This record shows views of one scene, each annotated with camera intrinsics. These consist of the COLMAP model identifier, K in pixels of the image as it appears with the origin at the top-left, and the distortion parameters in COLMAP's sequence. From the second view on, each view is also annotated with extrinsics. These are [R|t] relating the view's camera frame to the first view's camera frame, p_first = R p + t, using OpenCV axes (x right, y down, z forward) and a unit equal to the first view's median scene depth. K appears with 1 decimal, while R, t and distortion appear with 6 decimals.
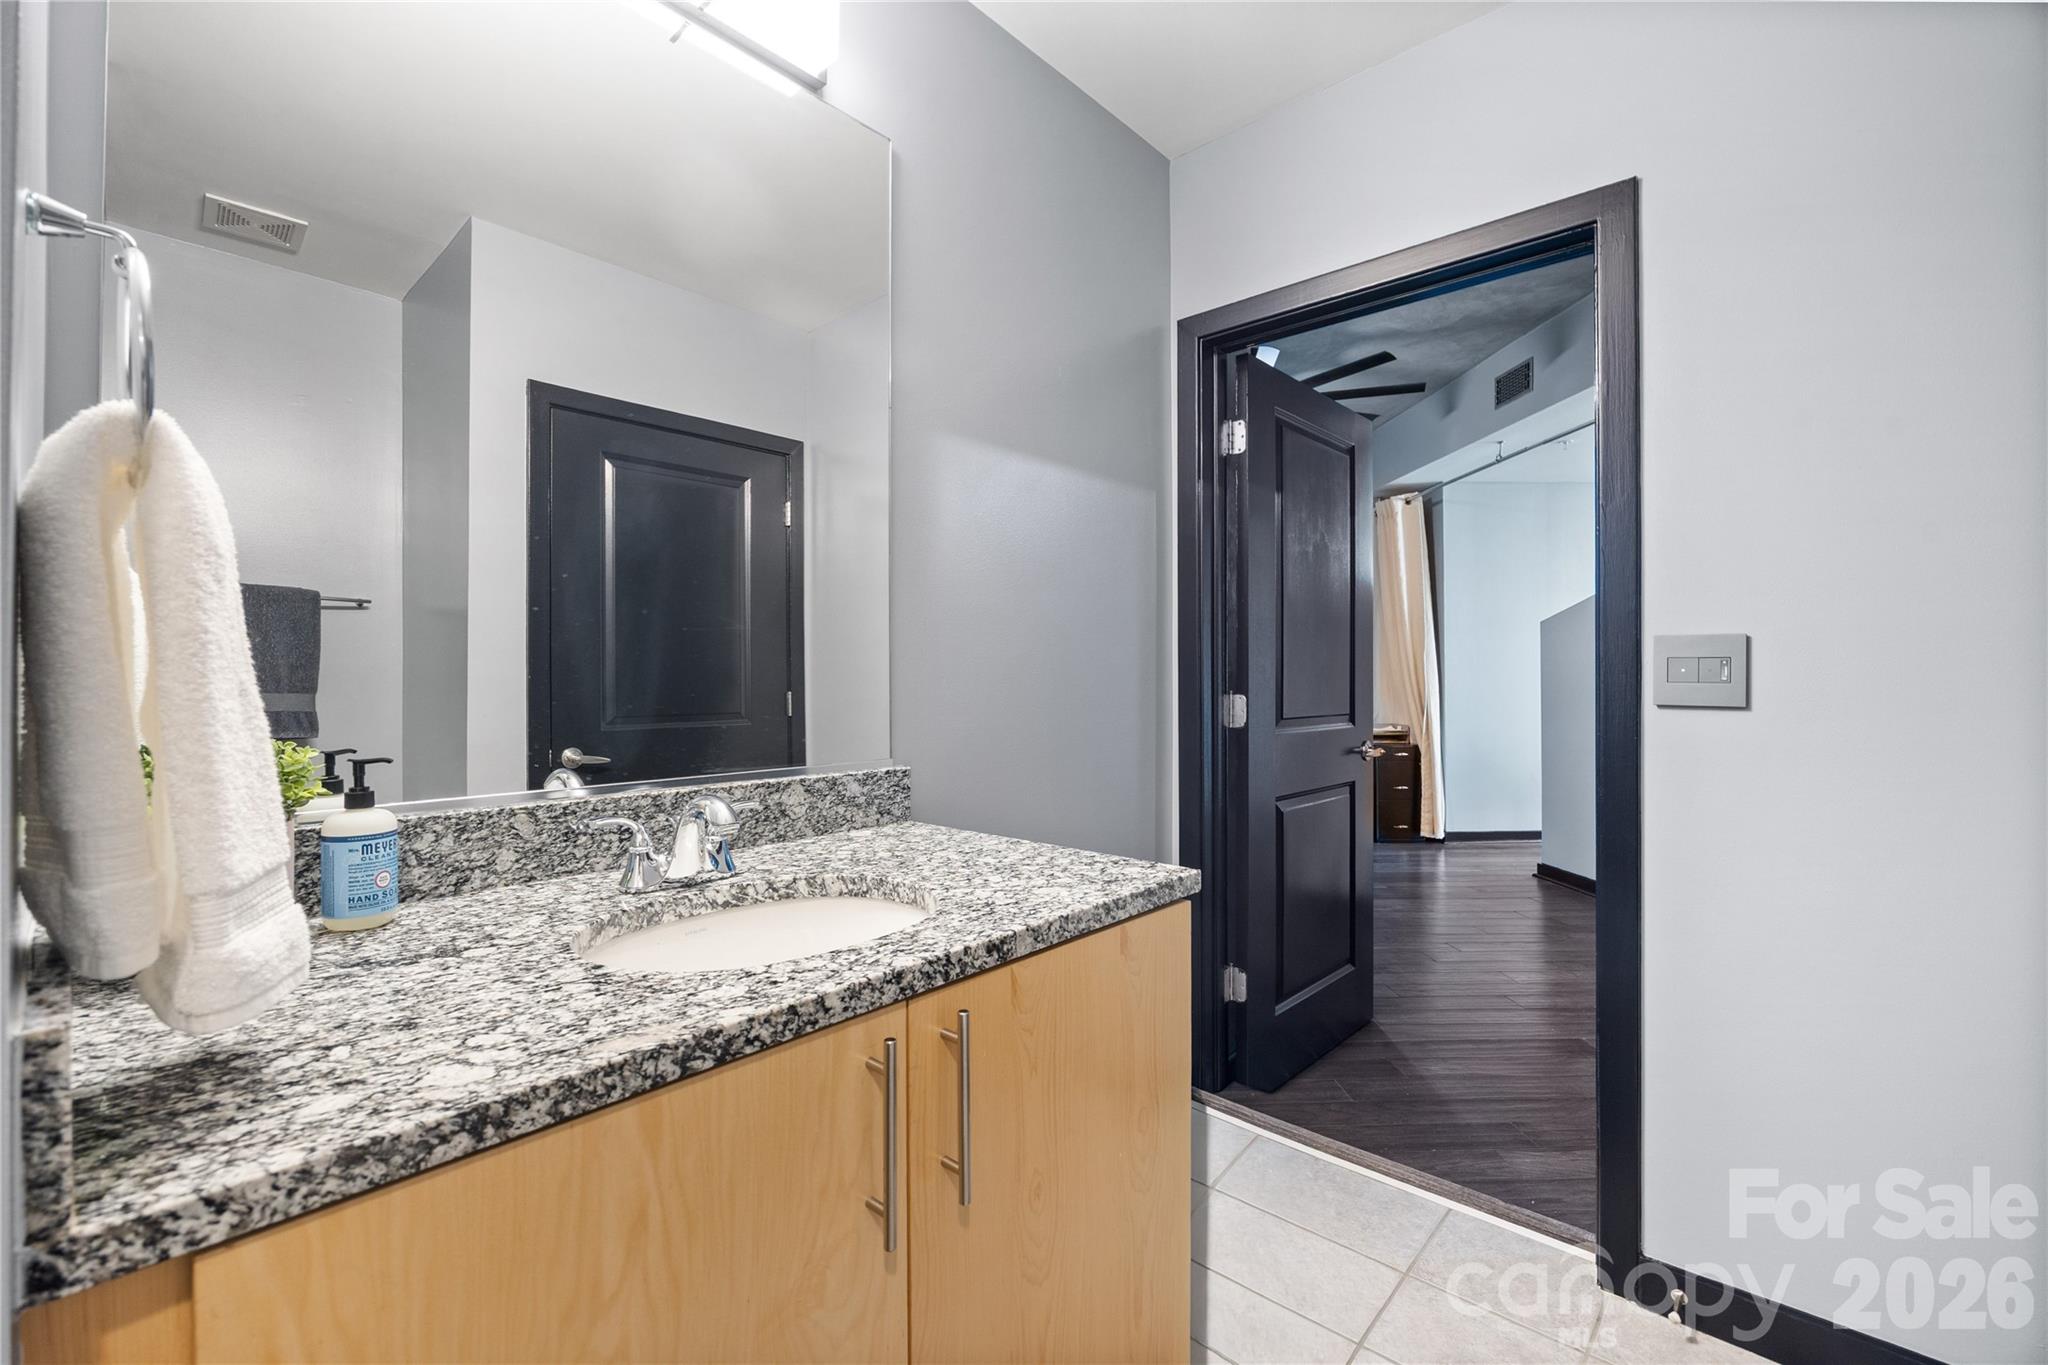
lens RADIAL K [[853.7, 0, 1021.8], [0, 853.7, 691.6], [0, 0, 1]] dist [-0.017118, 0.000797]
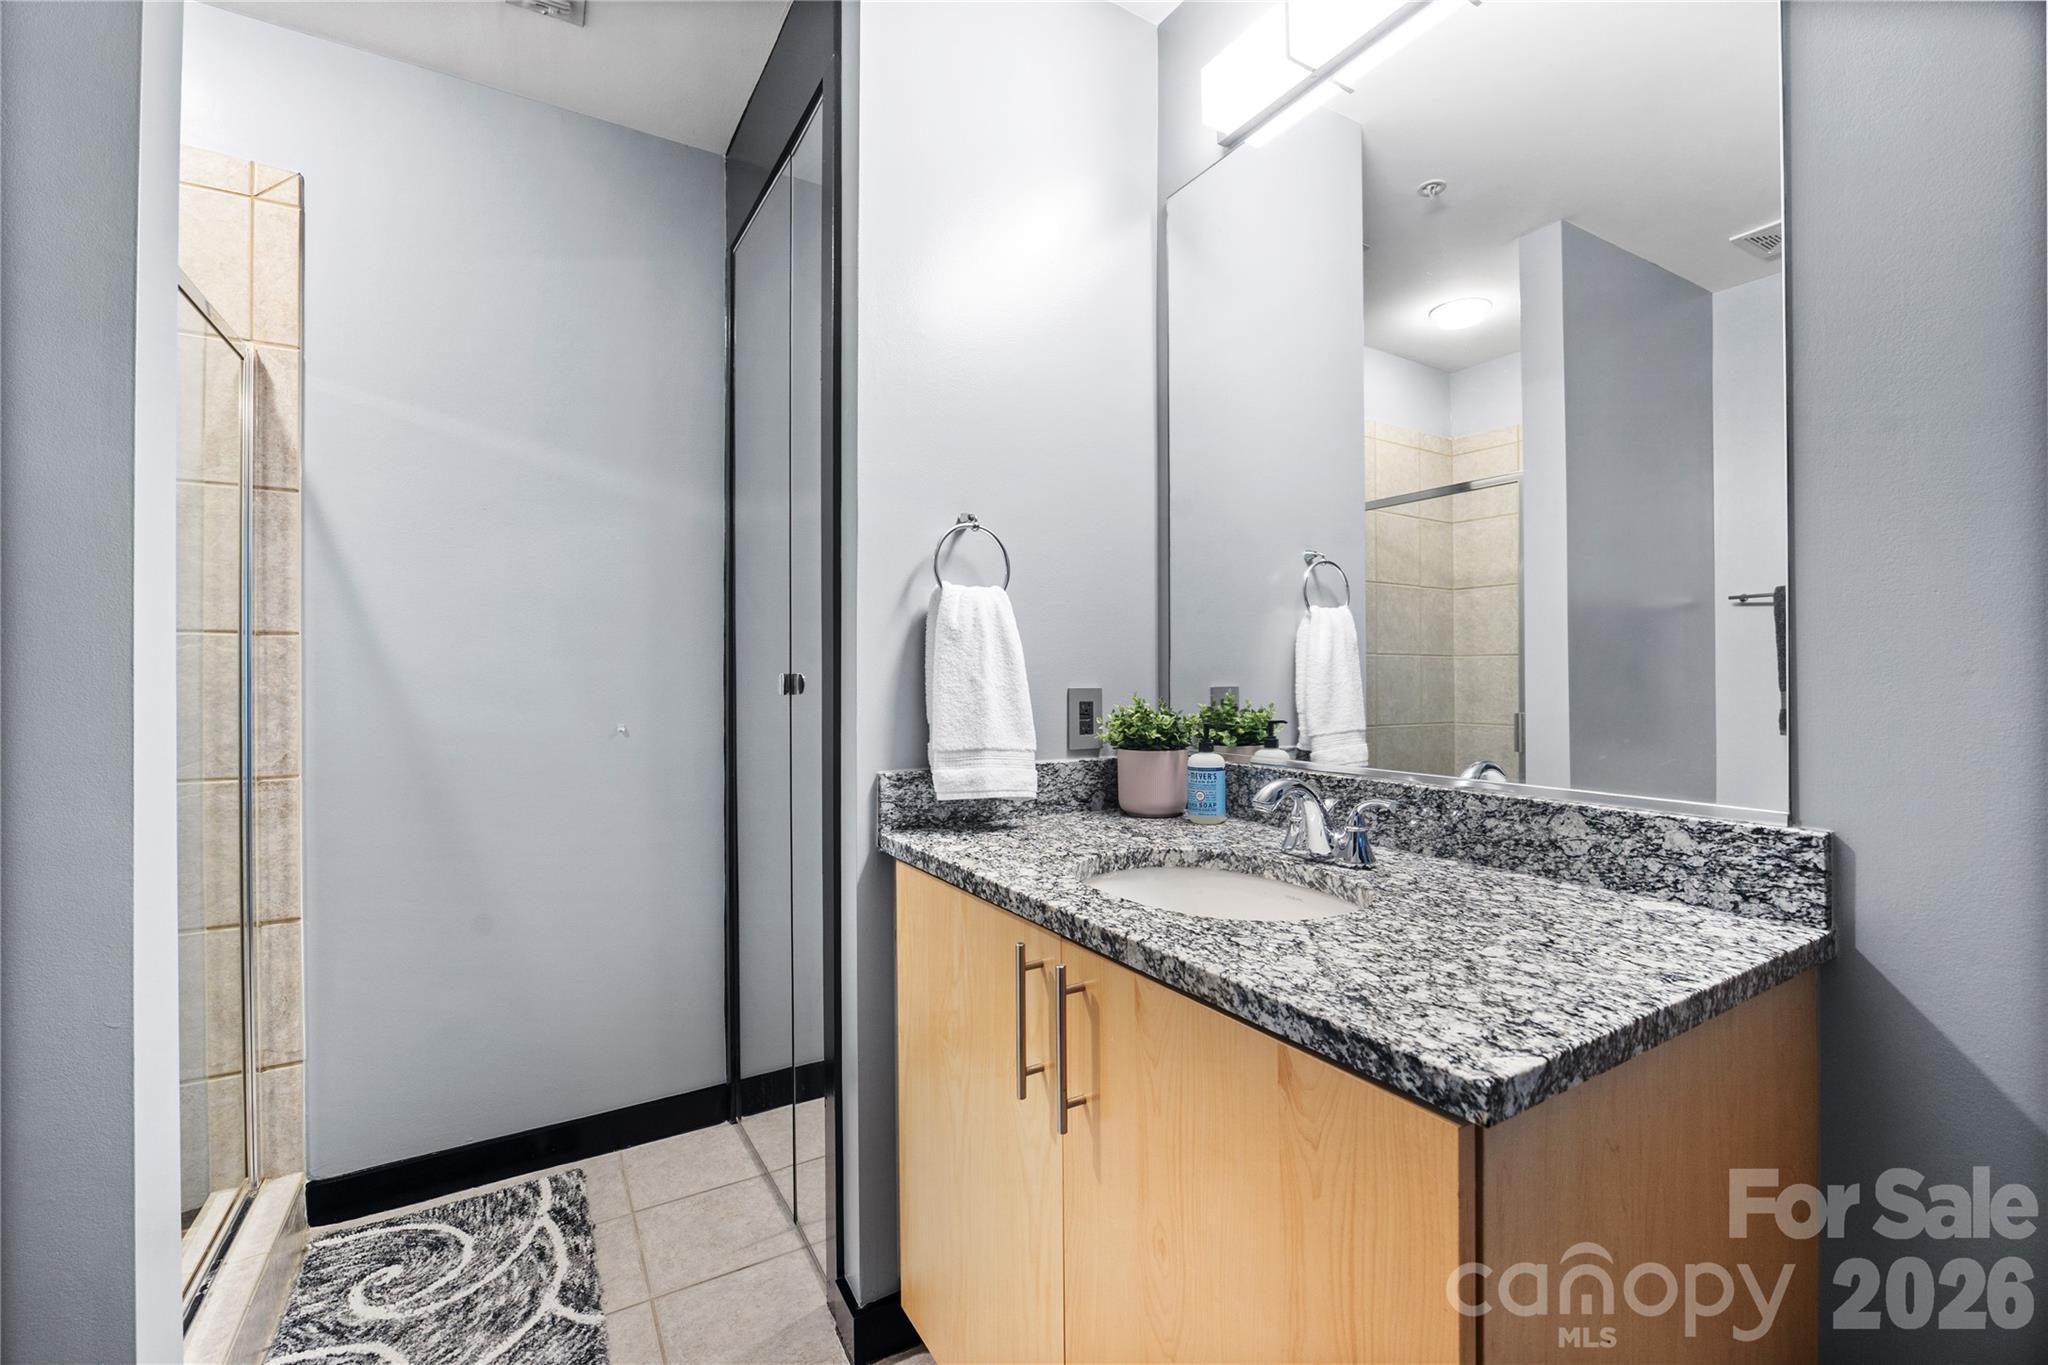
lens RADIAL K [[853.7, 0, 1021.8], [0, 853.7, 691.6], [0, 0, 1]] dist [-0.017118, 0.000797]
pose [[-0.286186, 0.025776, -0.957827, 0.856890], [-0.006449, 0.999564, 0.028826, -0.026604], [0.958152, 0.014427, -0.285895, 1.033320]]
